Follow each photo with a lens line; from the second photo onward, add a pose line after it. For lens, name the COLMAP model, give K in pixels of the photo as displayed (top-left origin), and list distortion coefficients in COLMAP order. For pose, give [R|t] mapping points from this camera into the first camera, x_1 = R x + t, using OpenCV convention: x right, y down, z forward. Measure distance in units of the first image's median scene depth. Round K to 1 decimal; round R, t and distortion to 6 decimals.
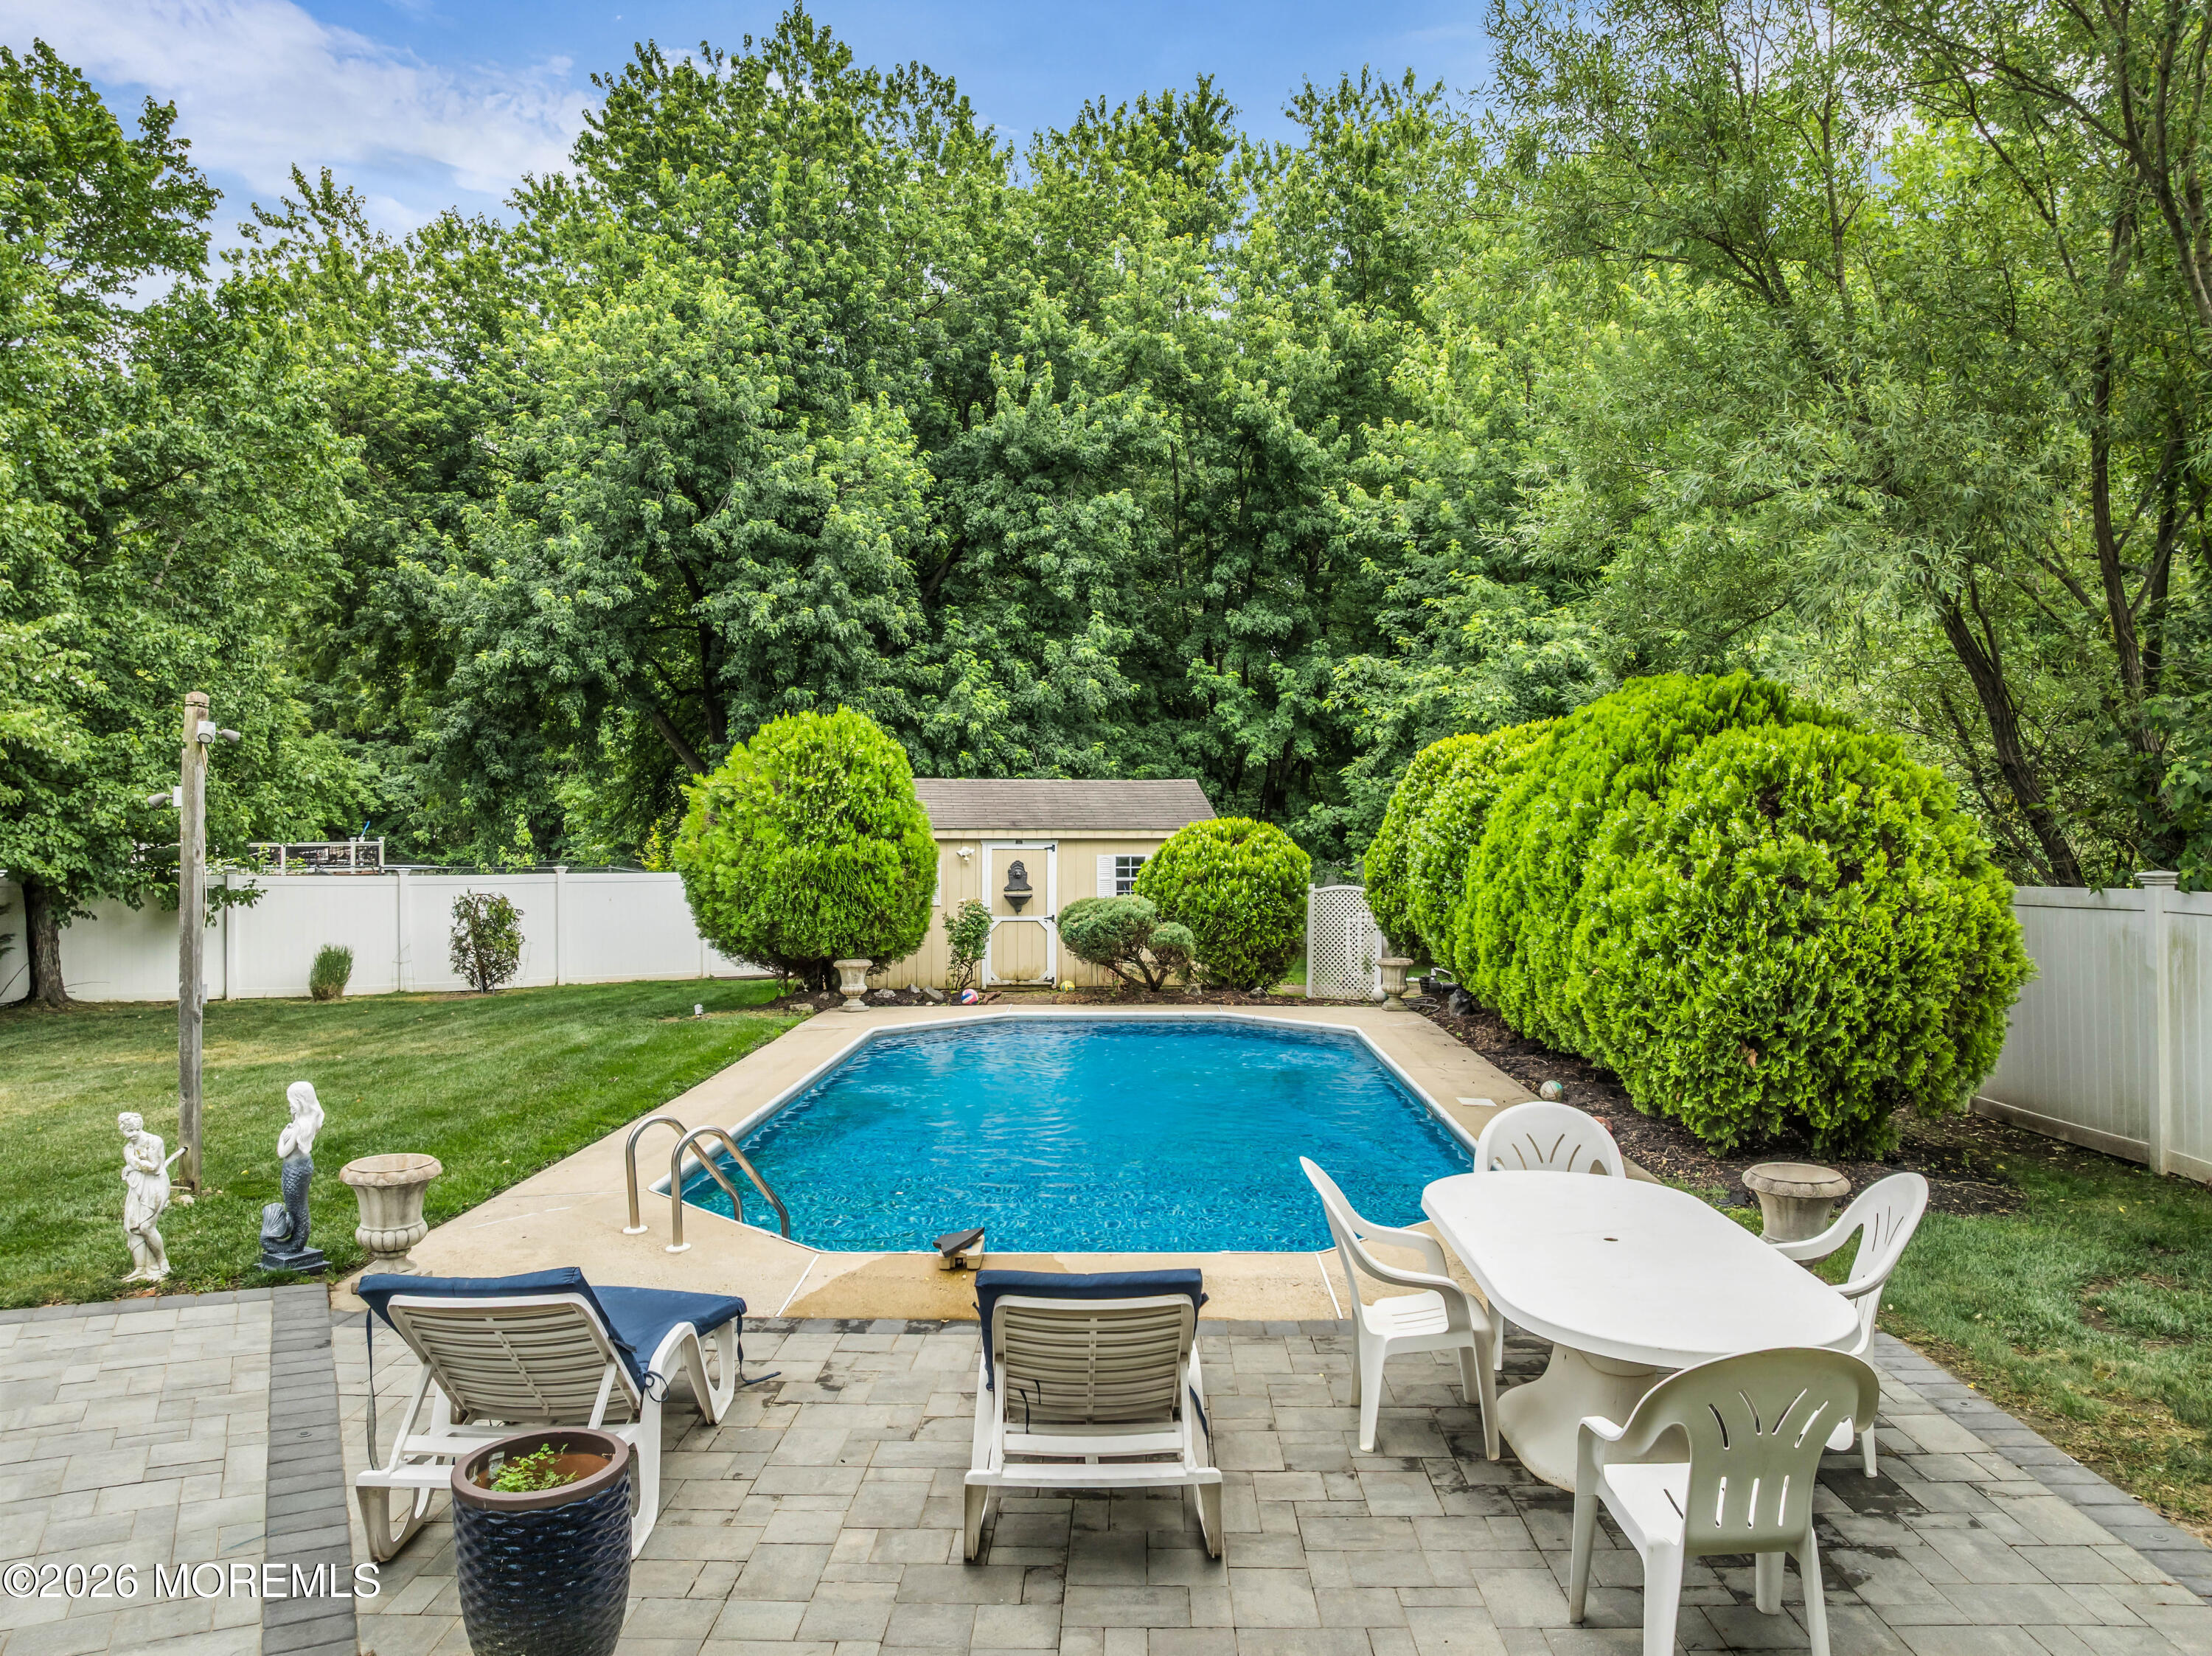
lens RADIAL K [[1561.5, 0, 1106.0], [0, 1561.5, 828.0], [0, 0, 1]] dist [-0.028125, -0.000191]
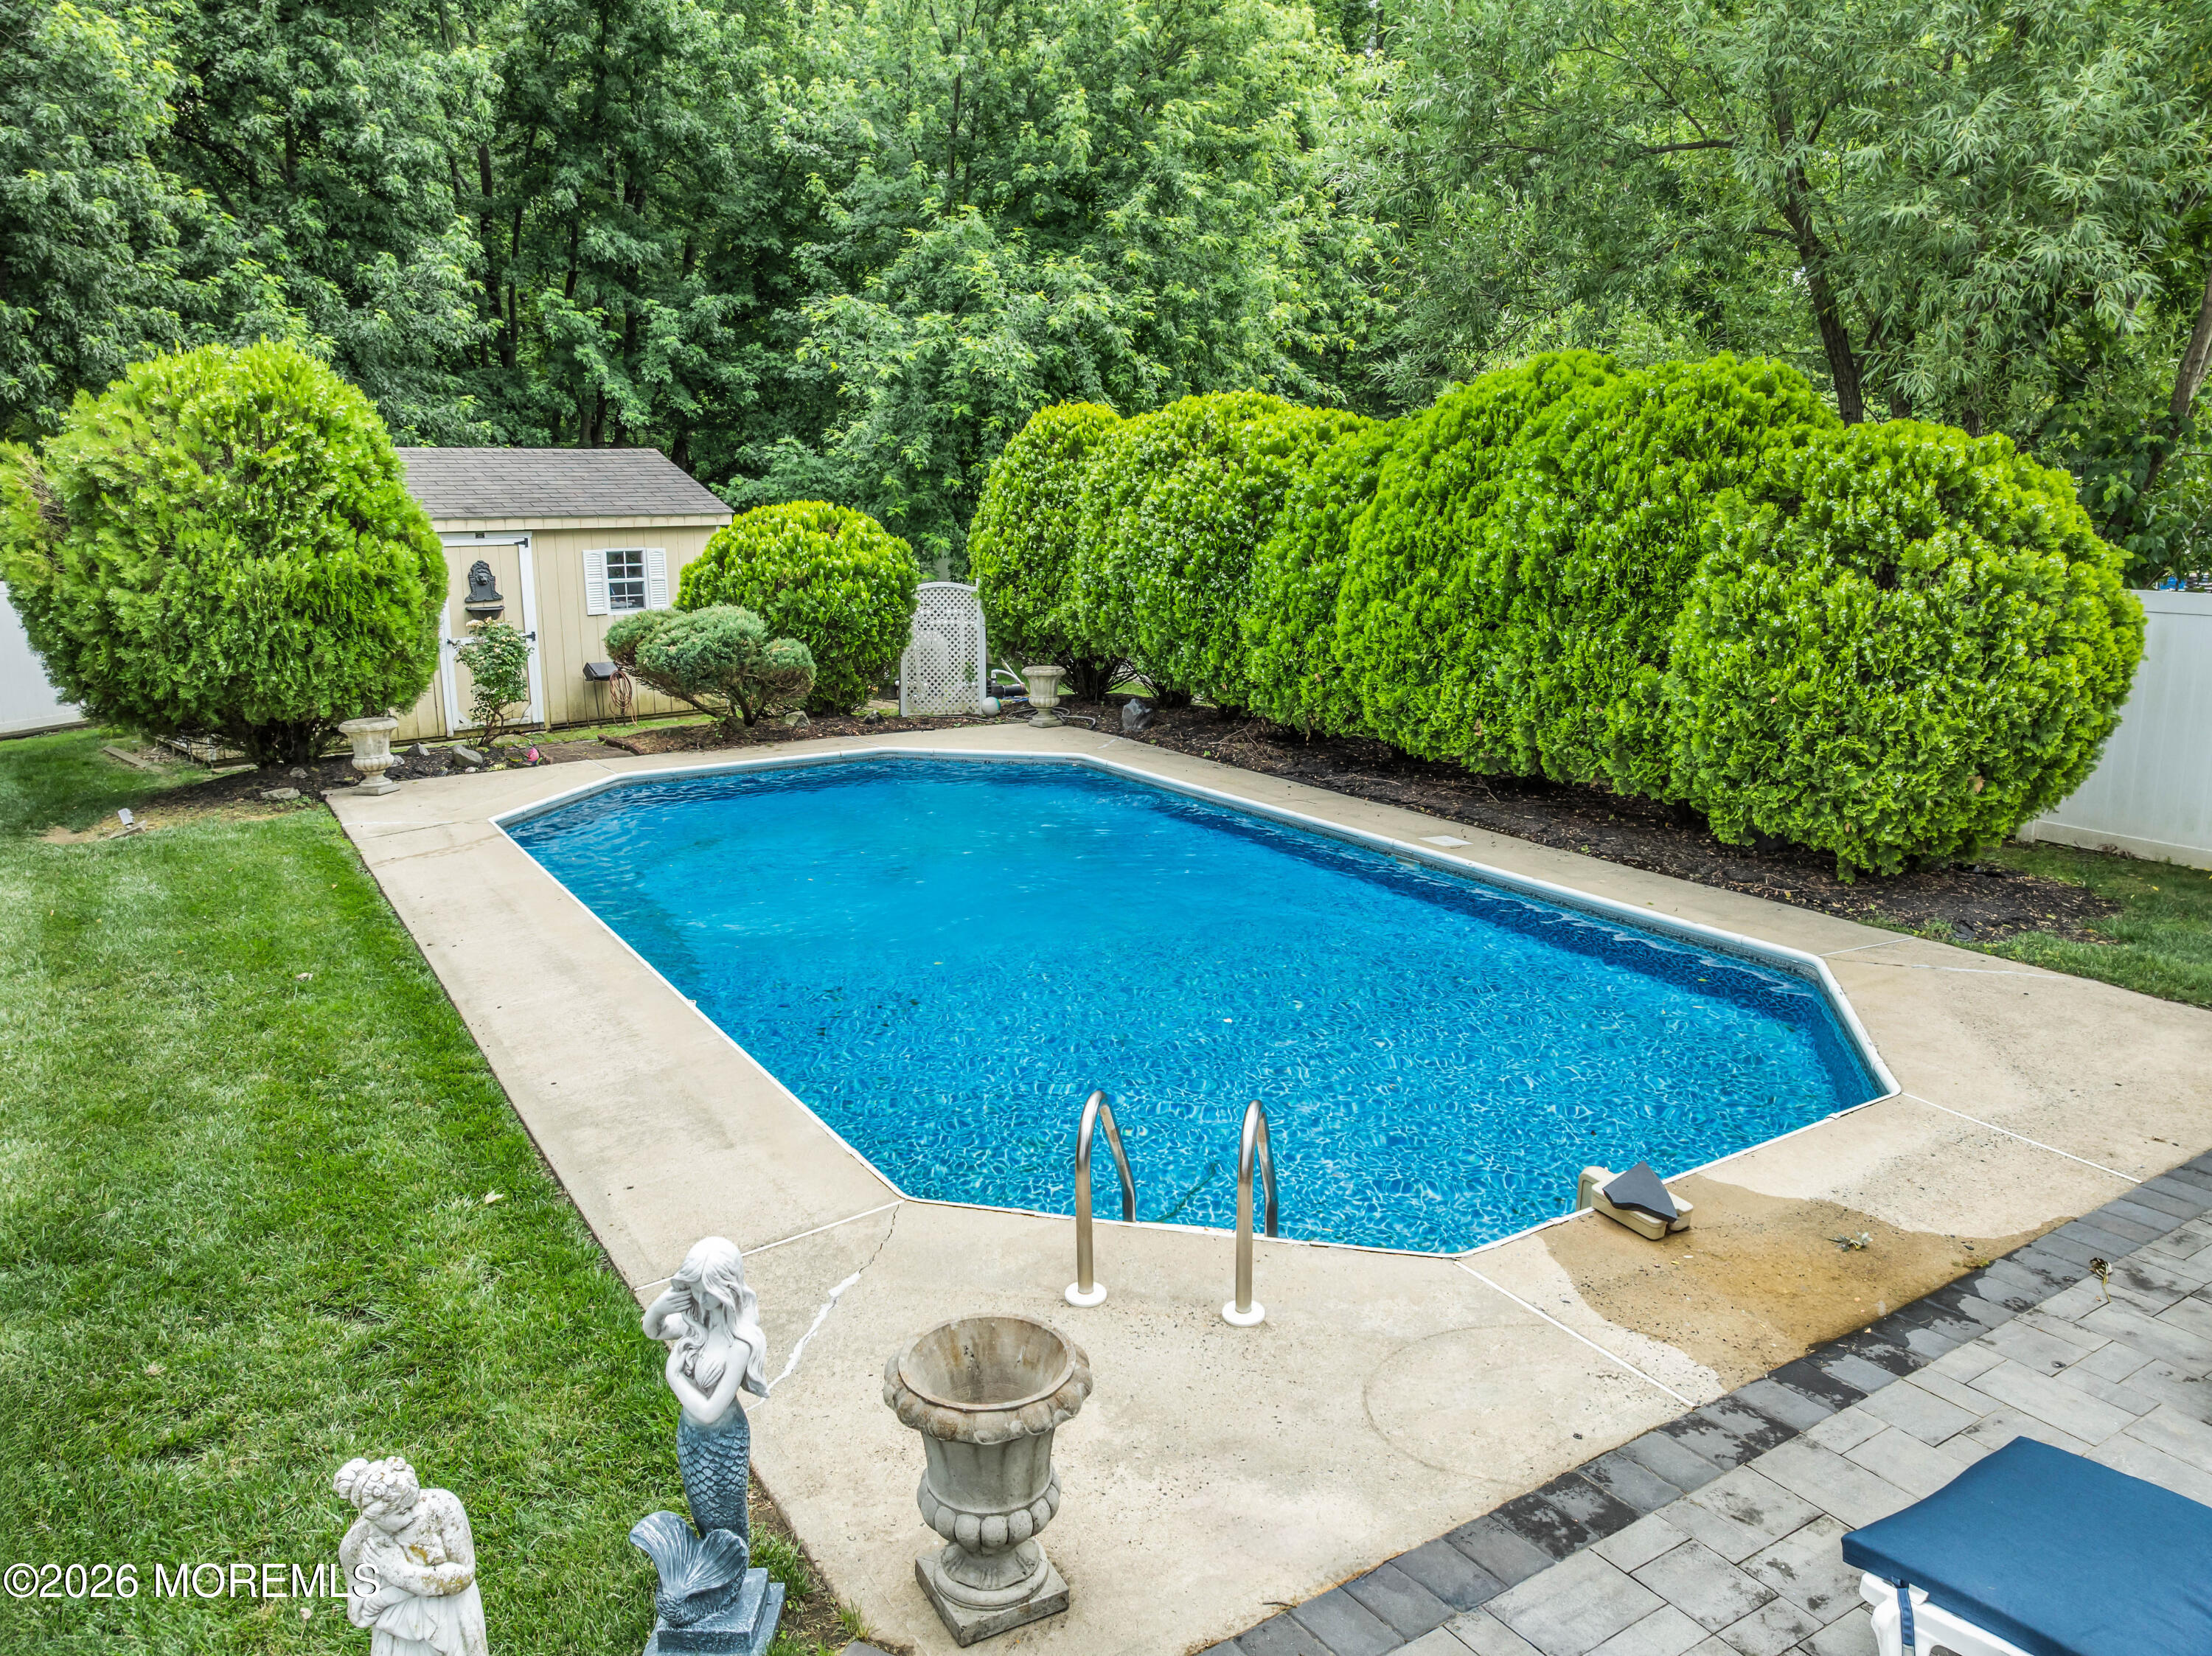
lens RADIAL K [[1561.5, 0, 1106.0], [0, 1561.5, 828.0], [0, 0, 1]] dist [-0.028125, -0.000191]
pose [[0.834836, -0.120079, 0.537244, -0.259699], [0.002632, 0.976780, 0.214230, -0.014778], [-0.550493, -0.177433, 0.815767, 0.246148]]
